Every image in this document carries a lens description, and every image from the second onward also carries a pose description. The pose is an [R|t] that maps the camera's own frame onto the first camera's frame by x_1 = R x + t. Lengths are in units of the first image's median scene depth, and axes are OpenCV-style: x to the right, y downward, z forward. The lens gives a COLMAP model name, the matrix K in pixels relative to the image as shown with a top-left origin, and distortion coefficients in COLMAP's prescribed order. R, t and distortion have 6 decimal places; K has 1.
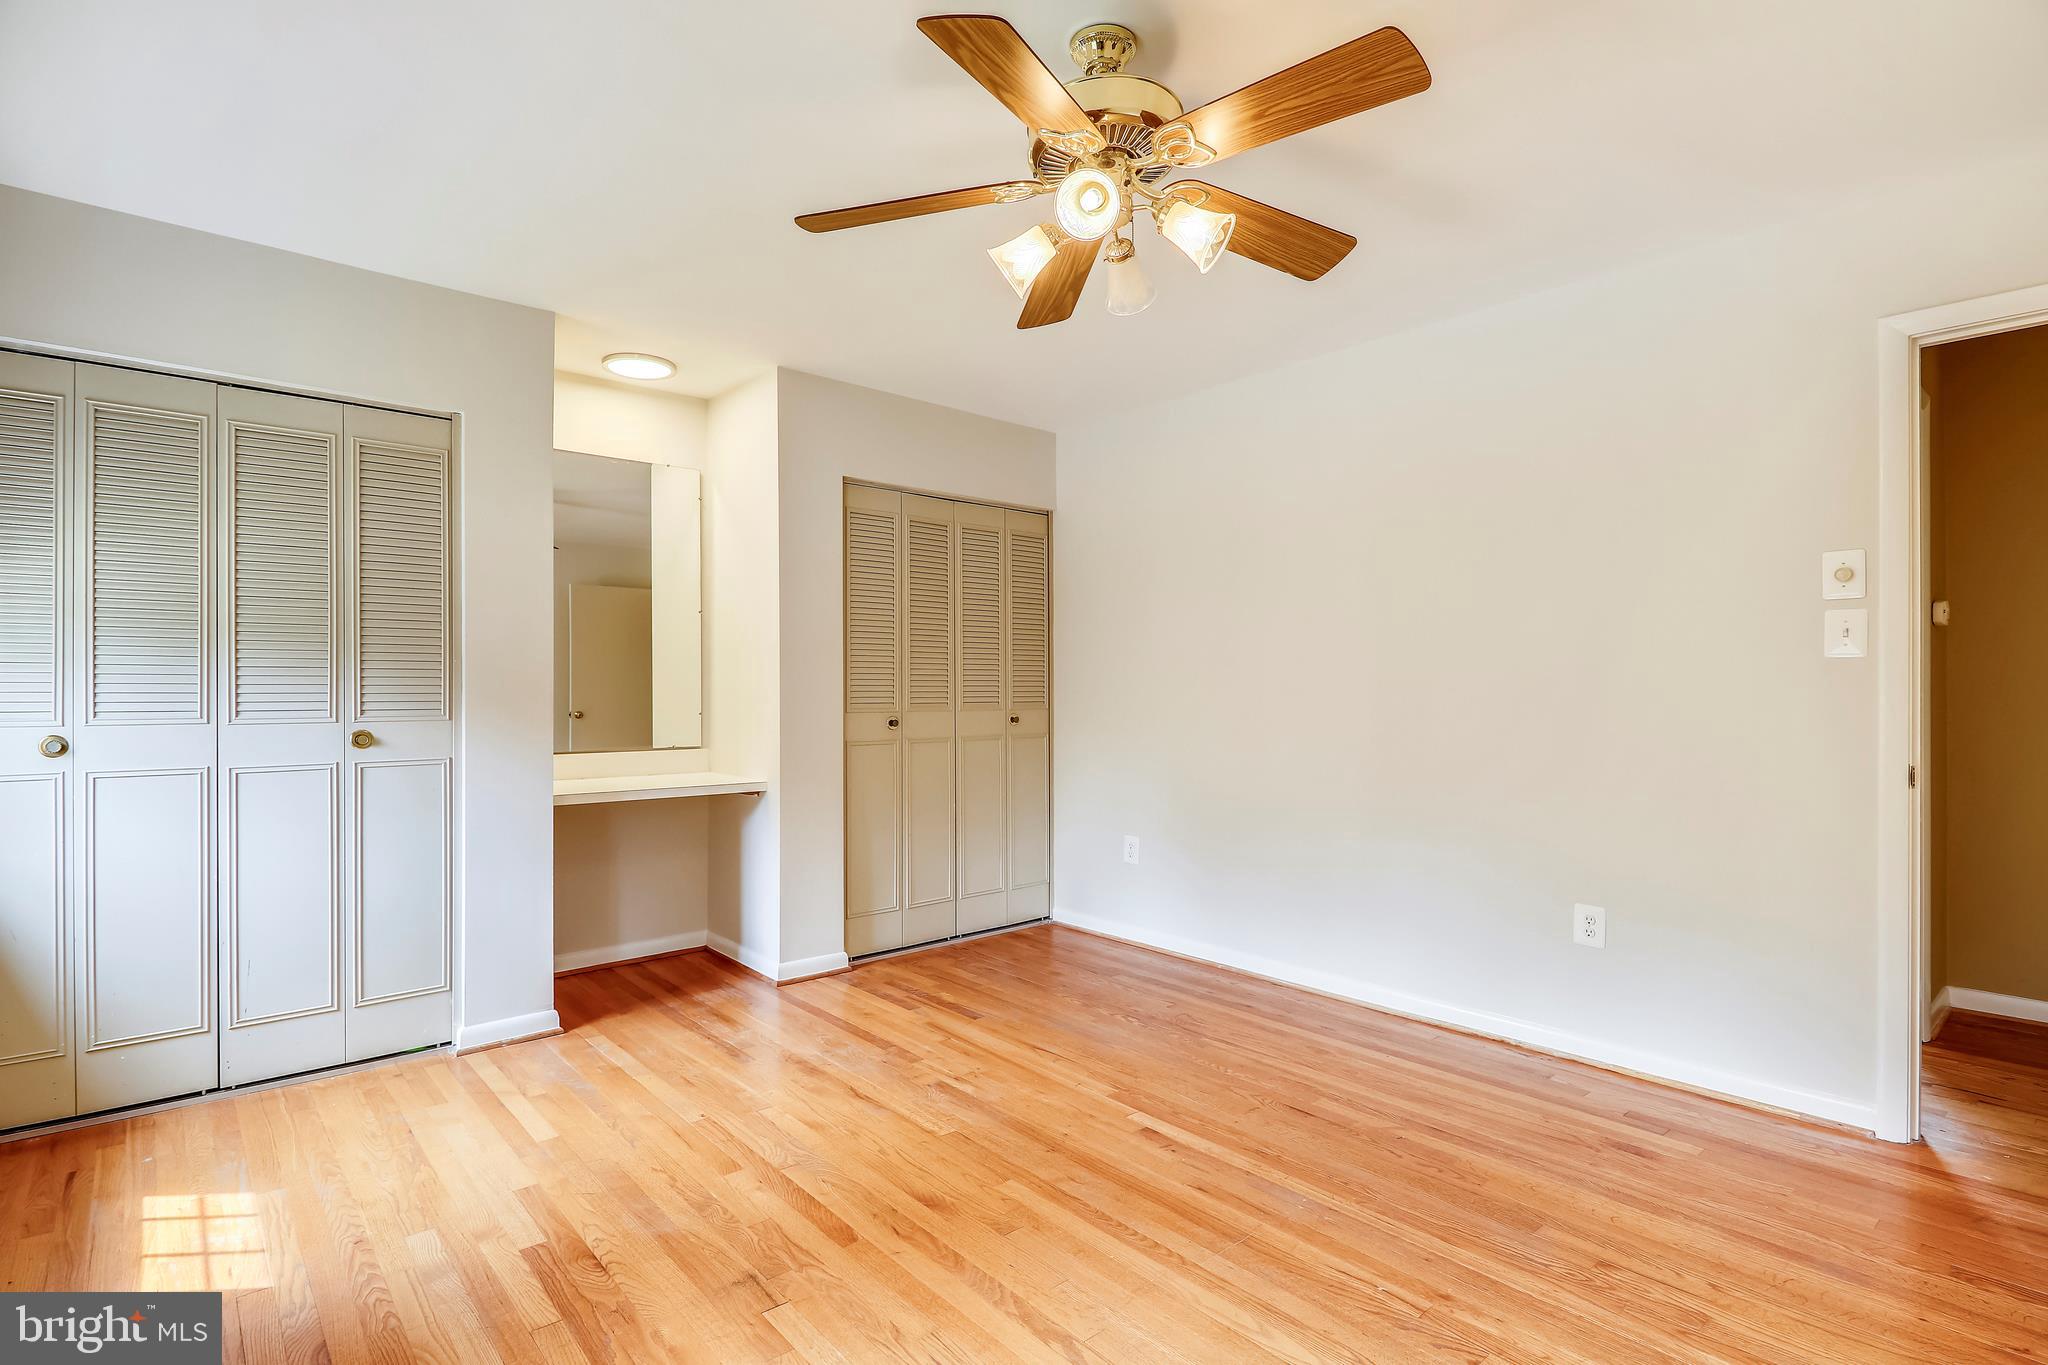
lens RADIAL K [[966.3, 0, 1024.0], [0, 966.3, 682.5], [0, 0, 1]] dist [0.012778, -0.020242]
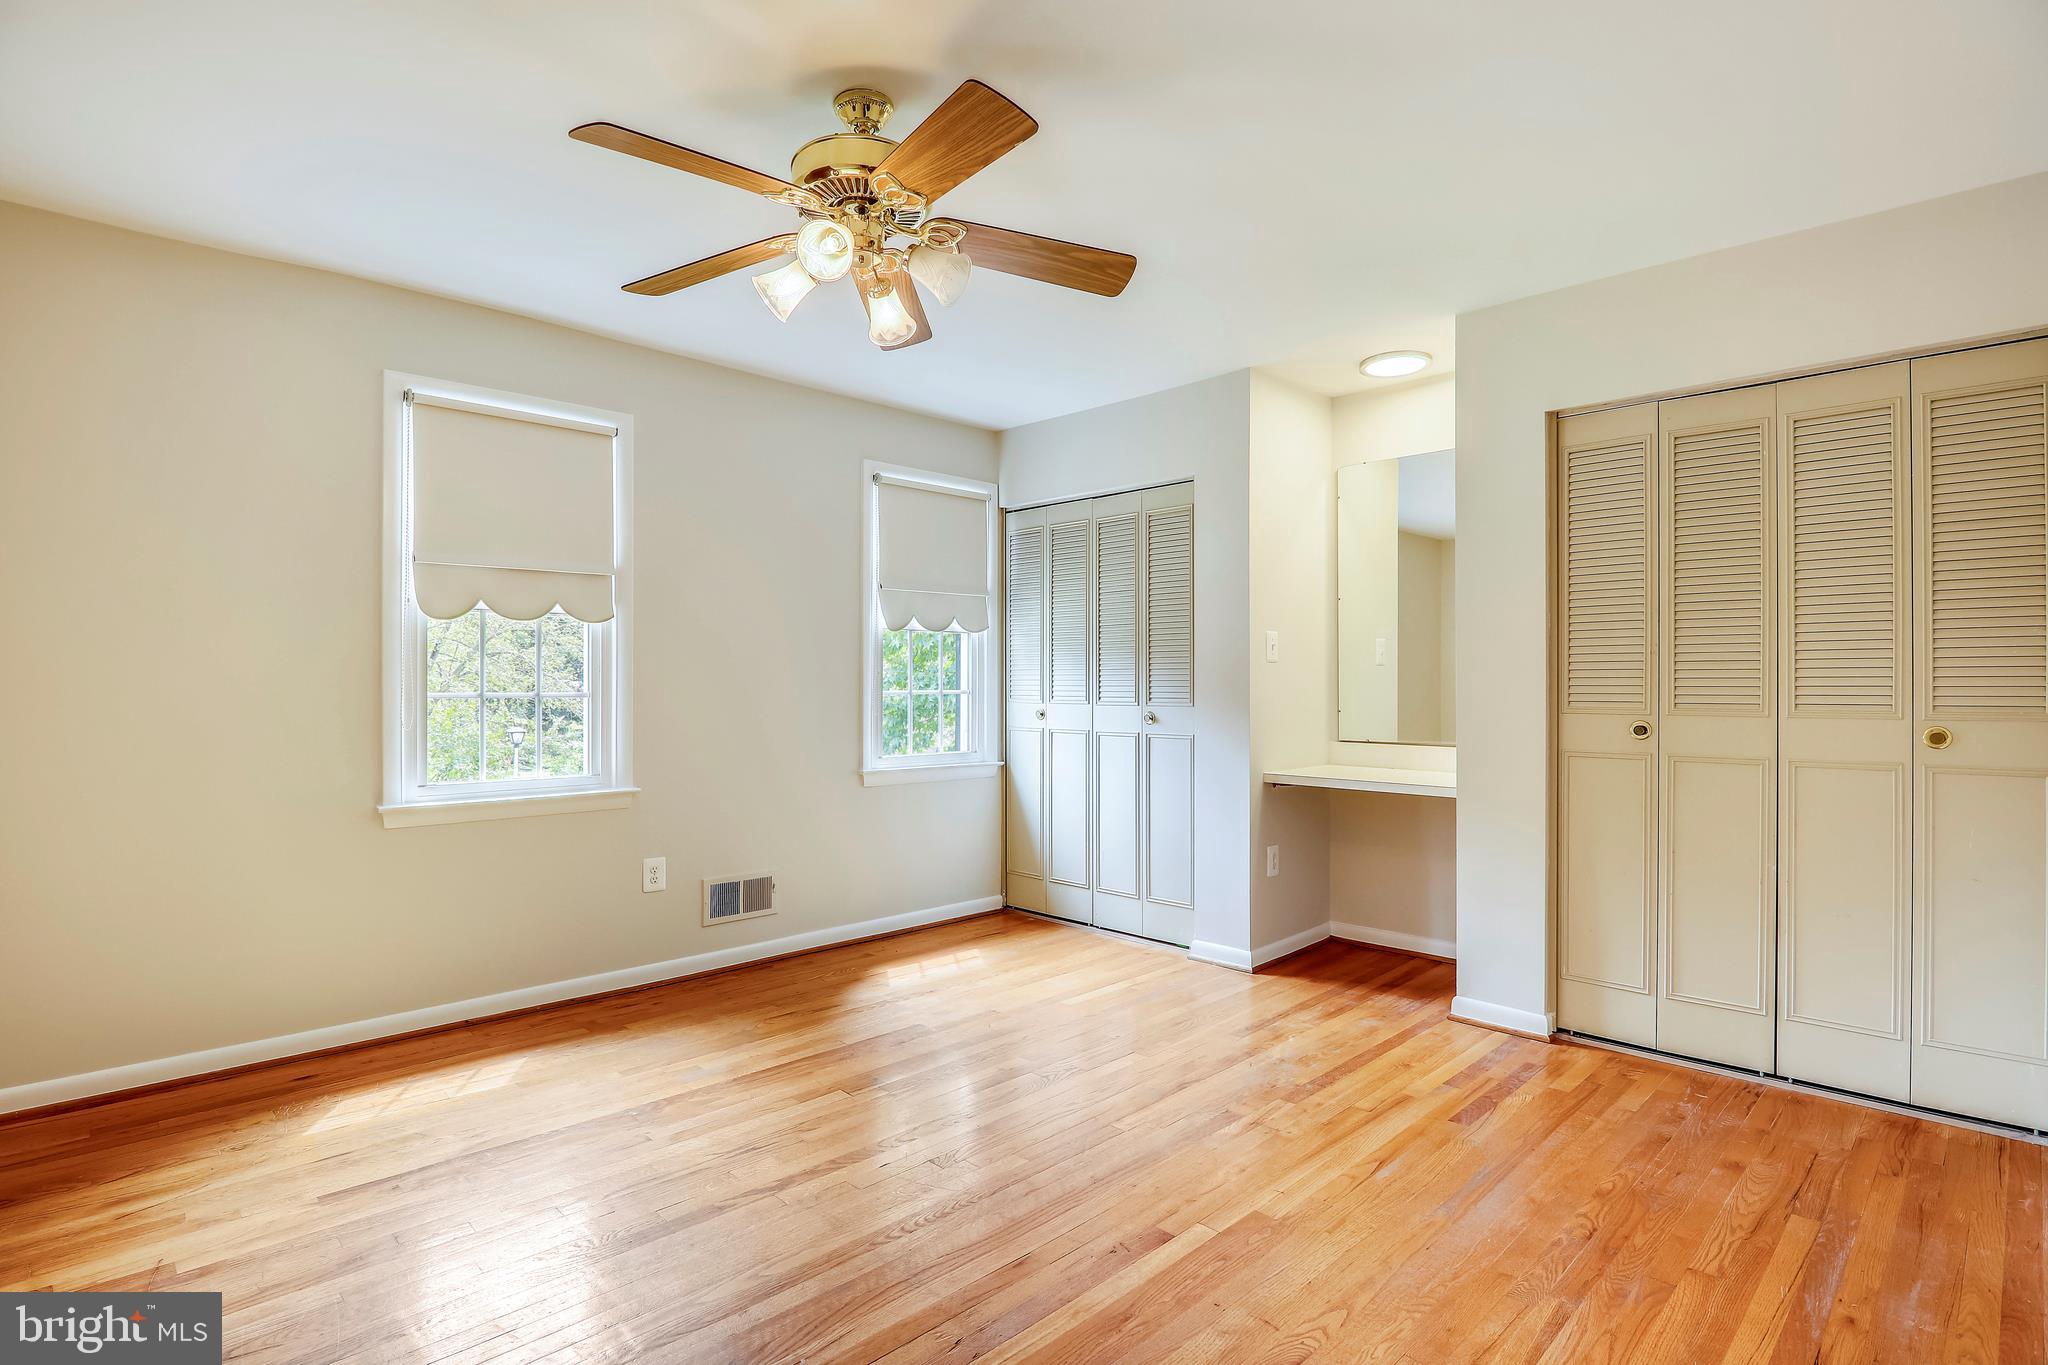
lens RADIAL K [[1007.0, 0, 1049.2], [0, 1007.0, 684.8], [0, 0, 1]] dist [0.018146, -0.023724]
pose [[0.093035, 0.001068, -0.995662, 0.735940], [0.007138, 0.999973, 0.001740, 0.004942], [0.995637, -0.007269, 0.093025, 0.645569]]
